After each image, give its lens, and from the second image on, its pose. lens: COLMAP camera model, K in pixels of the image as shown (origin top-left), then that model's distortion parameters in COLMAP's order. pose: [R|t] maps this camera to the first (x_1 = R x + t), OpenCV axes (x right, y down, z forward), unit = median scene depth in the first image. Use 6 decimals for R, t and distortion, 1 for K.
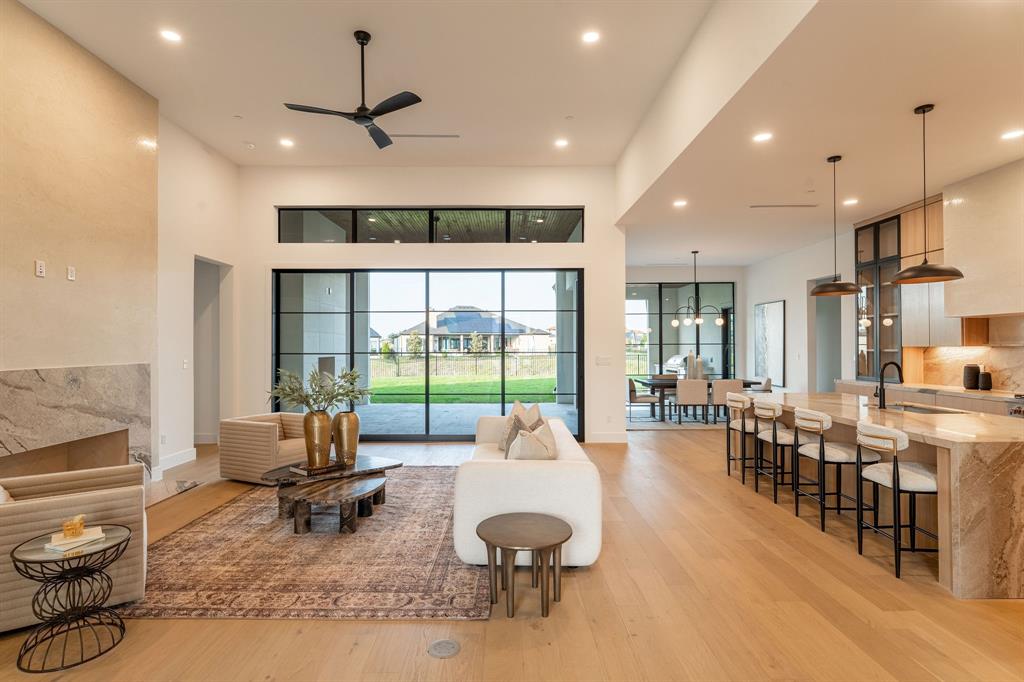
lens RADIAL K [[496.5, 0, 506.6], [0, 496.5, 345.7], [0, 0, 1]] dist [0.001126, 0.000129]
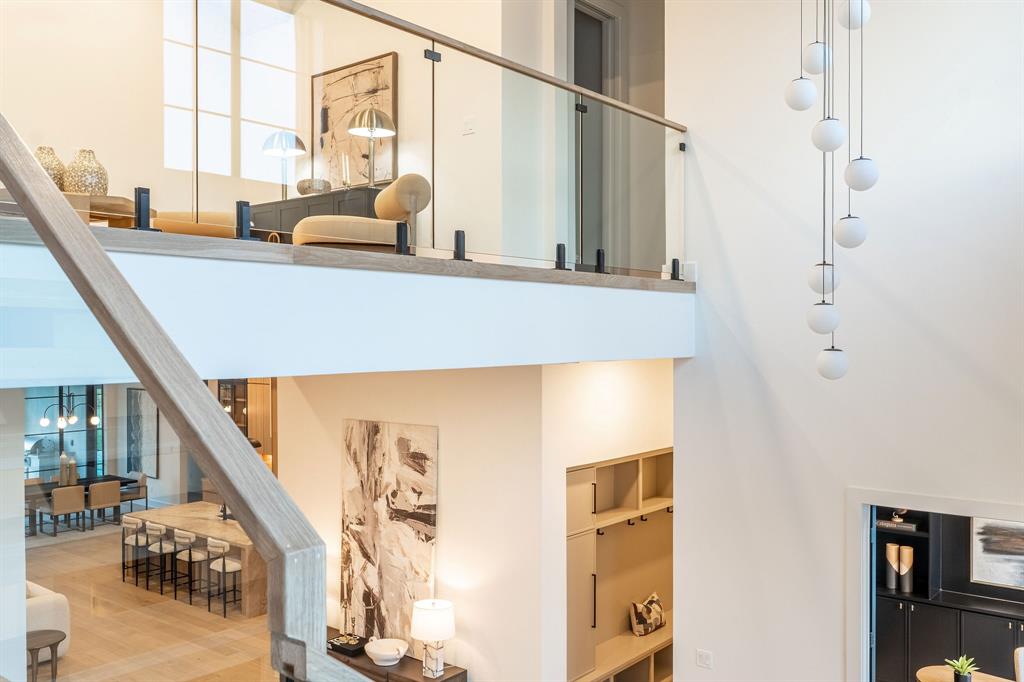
lens RADIAL K [[906.9, 0, 509.1], [0, 906.9, 340.8], [0, 0, 1]] dist [-0.033253, 0.001722]
pose [[0.622091, -0.000882, 0.782944, -0.938637], [-0.004147, 0.999982, 0.004422, -0.466508], [-0.782934, -0.005998, 0.622076, -1.509382]]
